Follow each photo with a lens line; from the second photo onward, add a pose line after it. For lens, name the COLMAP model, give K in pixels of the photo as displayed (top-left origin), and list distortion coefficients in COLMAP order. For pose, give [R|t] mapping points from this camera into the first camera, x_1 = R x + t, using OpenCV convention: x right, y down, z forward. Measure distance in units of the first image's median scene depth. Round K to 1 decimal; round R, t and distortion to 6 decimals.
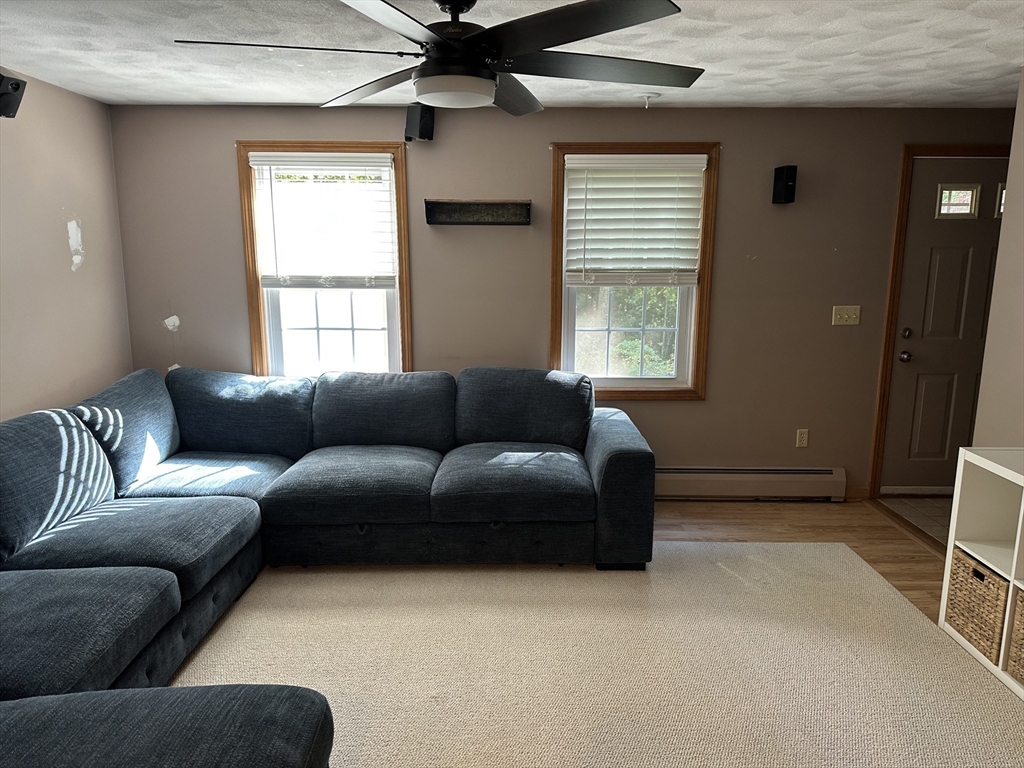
lens RADIAL K [[725.1, 0, 511.2], [0, 725.1, 390.7], [0, 0, 1]] dist [0.040730, -0.047649]
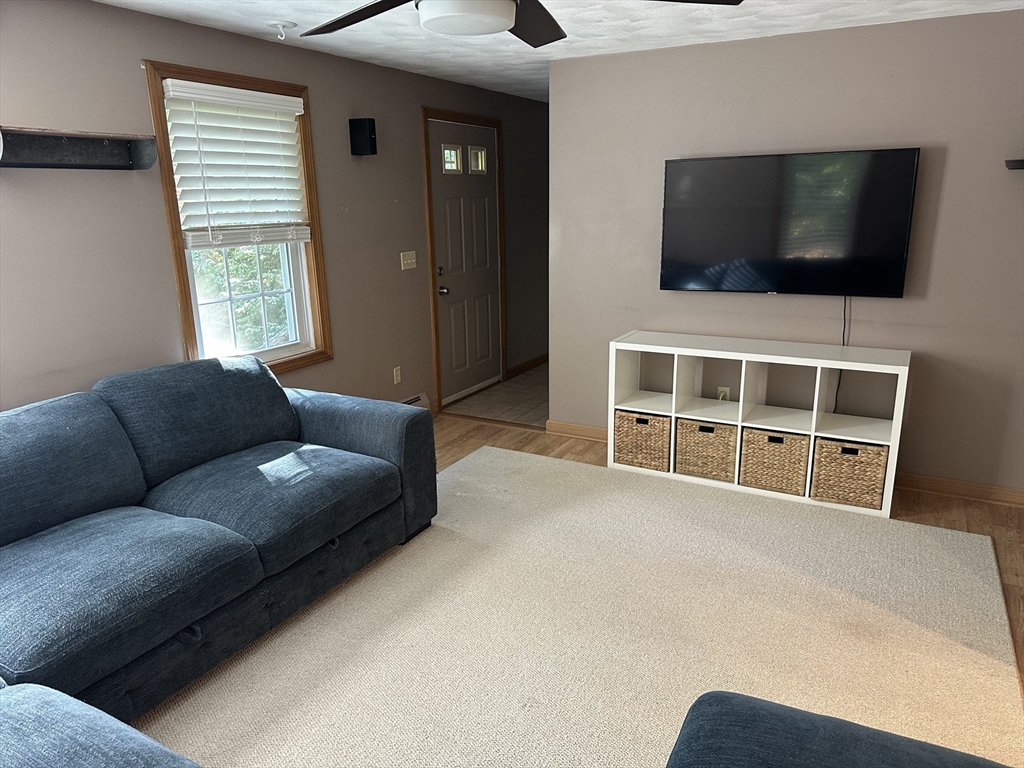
lens RADIAL K [[725.1, 0, 541.7], [0, 725.1, 384.2], [0, 0, 1]] dist [0.040730, -0.047649]
pose [[0.446804, -0.232577, 0.863872, -0.476509], [0.176109, 0.969588, 0.169953, -0.072847], [-0.877127, 0.076200, 0.474175, 0.311371]]
